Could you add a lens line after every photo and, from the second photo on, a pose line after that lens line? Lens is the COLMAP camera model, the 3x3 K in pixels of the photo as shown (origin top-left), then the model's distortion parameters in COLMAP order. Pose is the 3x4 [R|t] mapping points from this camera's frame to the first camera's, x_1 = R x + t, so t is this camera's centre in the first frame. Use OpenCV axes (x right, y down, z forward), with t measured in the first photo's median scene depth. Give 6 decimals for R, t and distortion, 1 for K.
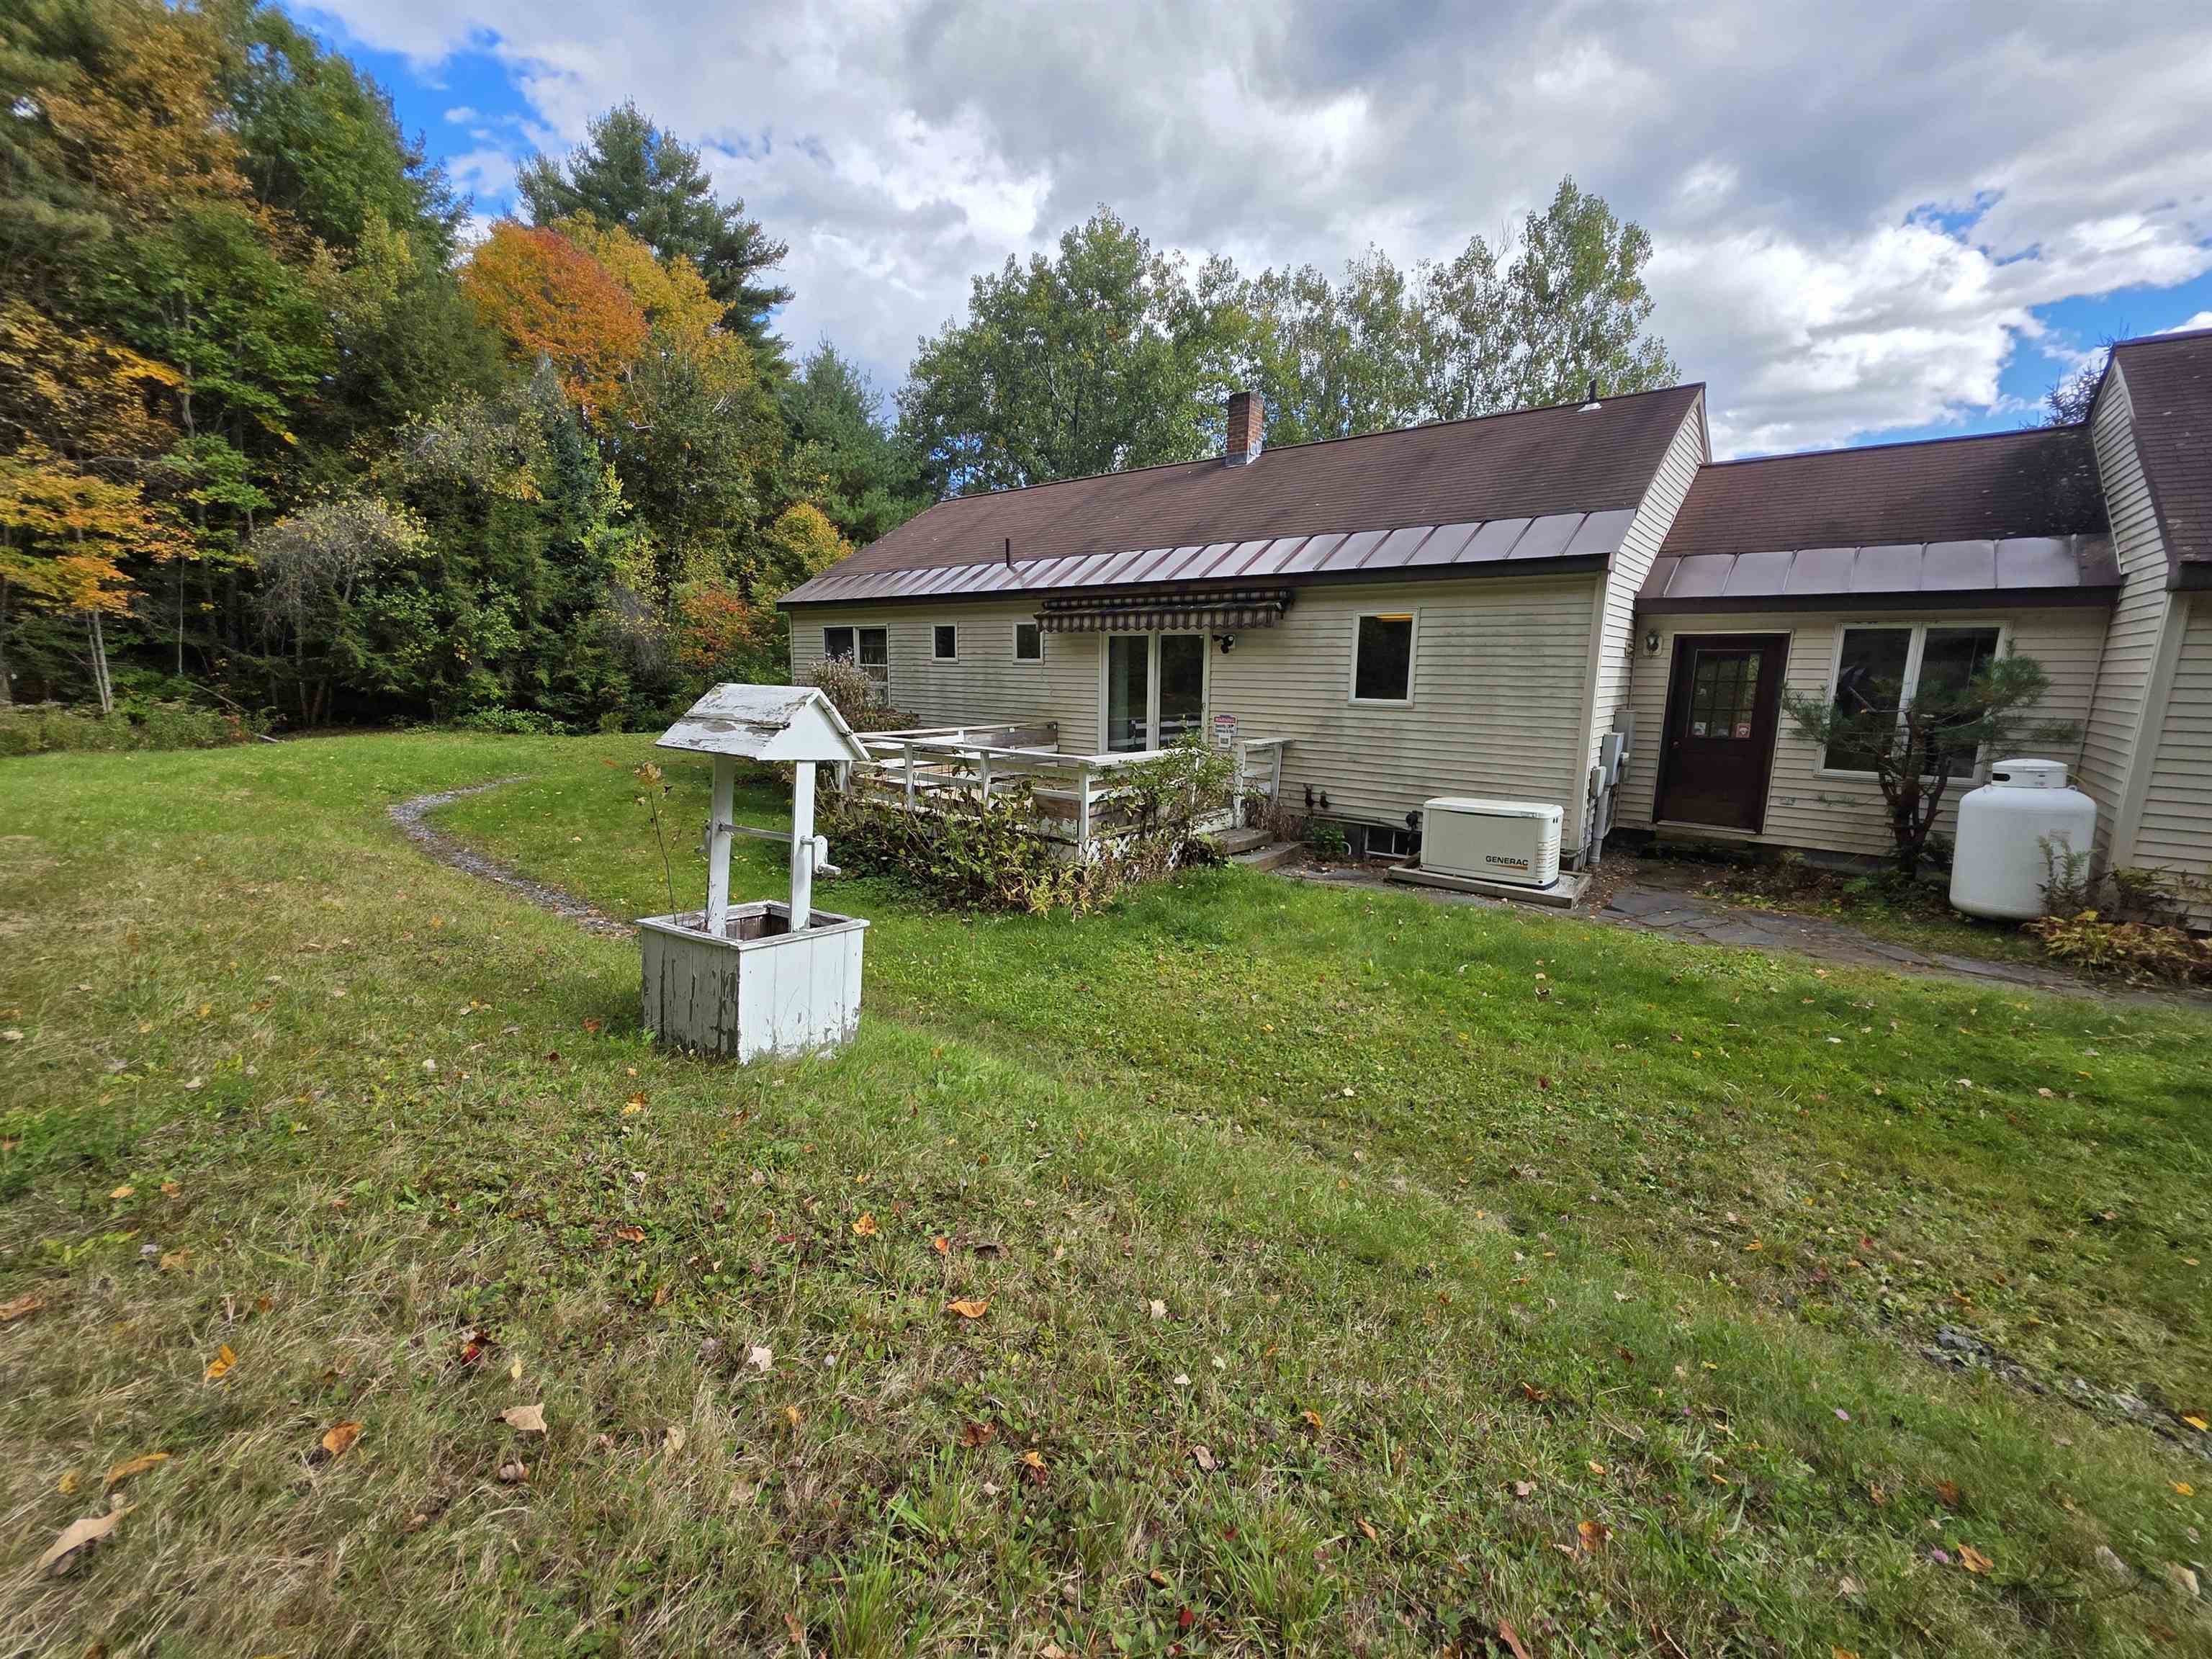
lens RADIAL K [[880.4, 0, 1115.0], [0, 880.4, 830.4], [0, 0, 1]] dist [0.002217, -0.003214]
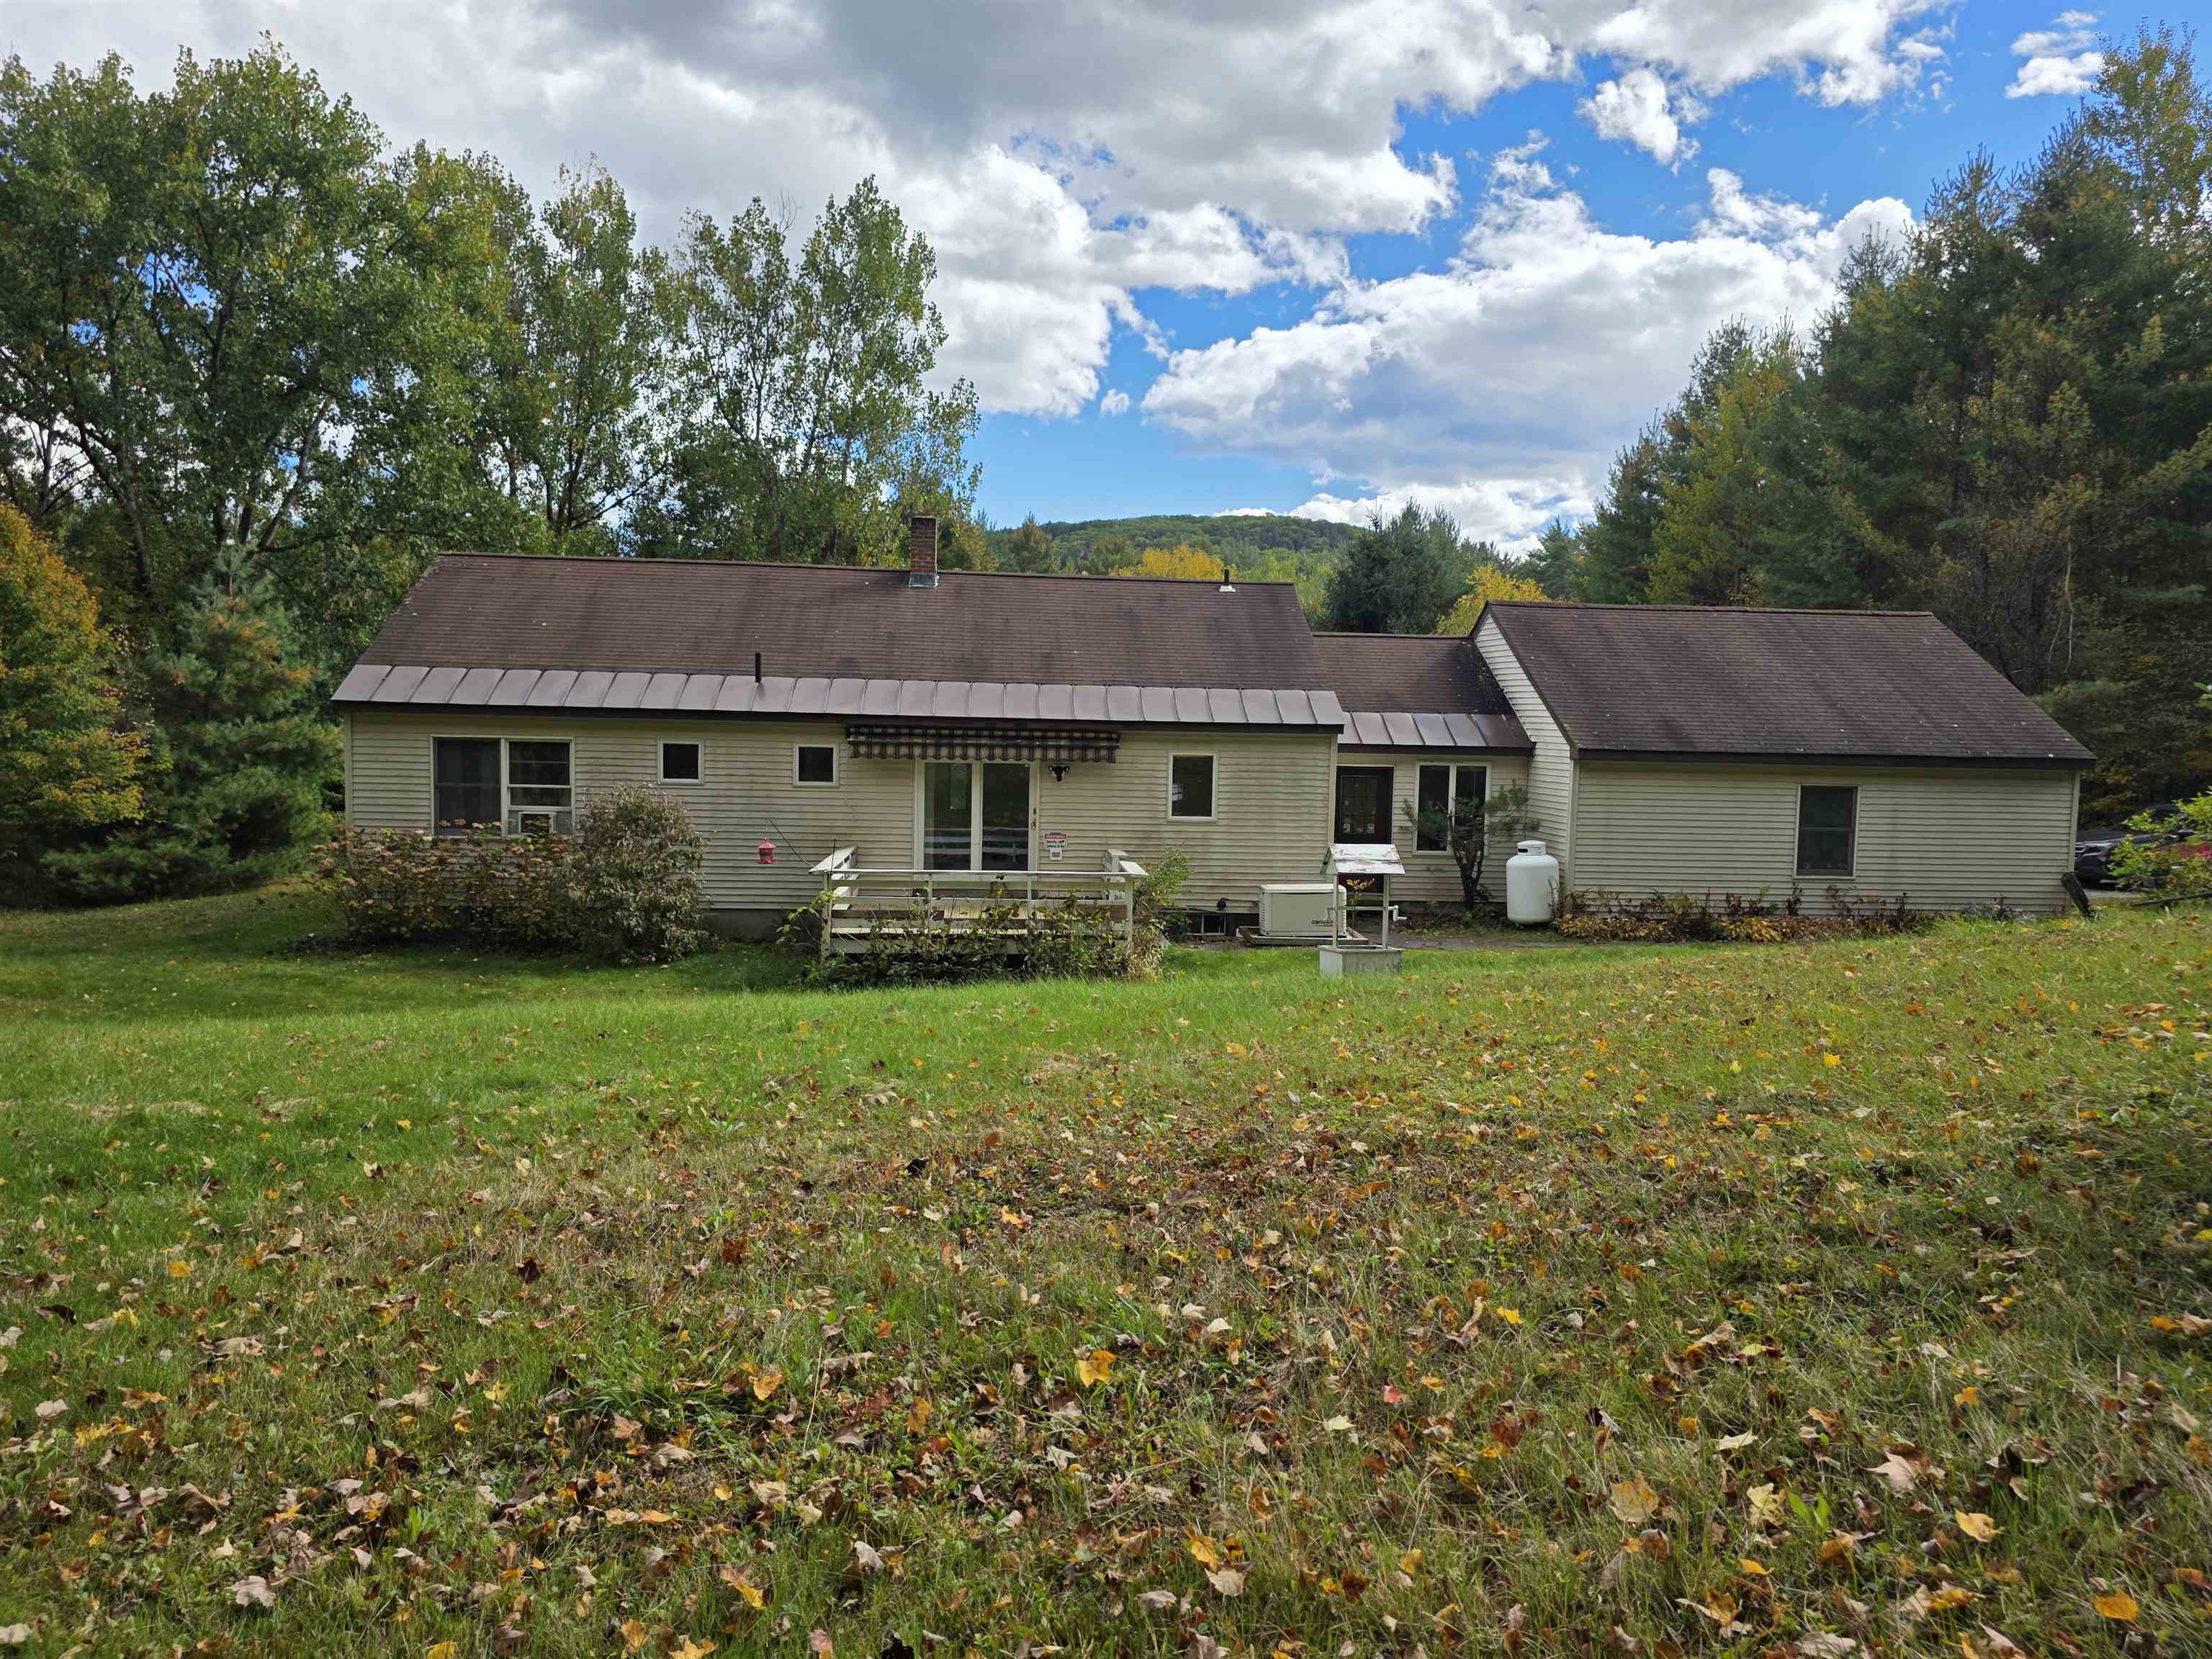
lens RADIAL K [[1468.5, 0, 1112.2], [0, 1468.5, 836.3], [0, 0, 1]] dist [0.054410, -0.045691]
pose [[0.729634, -0.046098, 0.682282, -1.105226], [0.114535, 0.991869, -0.055468, -0.009111], [-0.674178, 0.118617, 0.728982, -0.449180]]
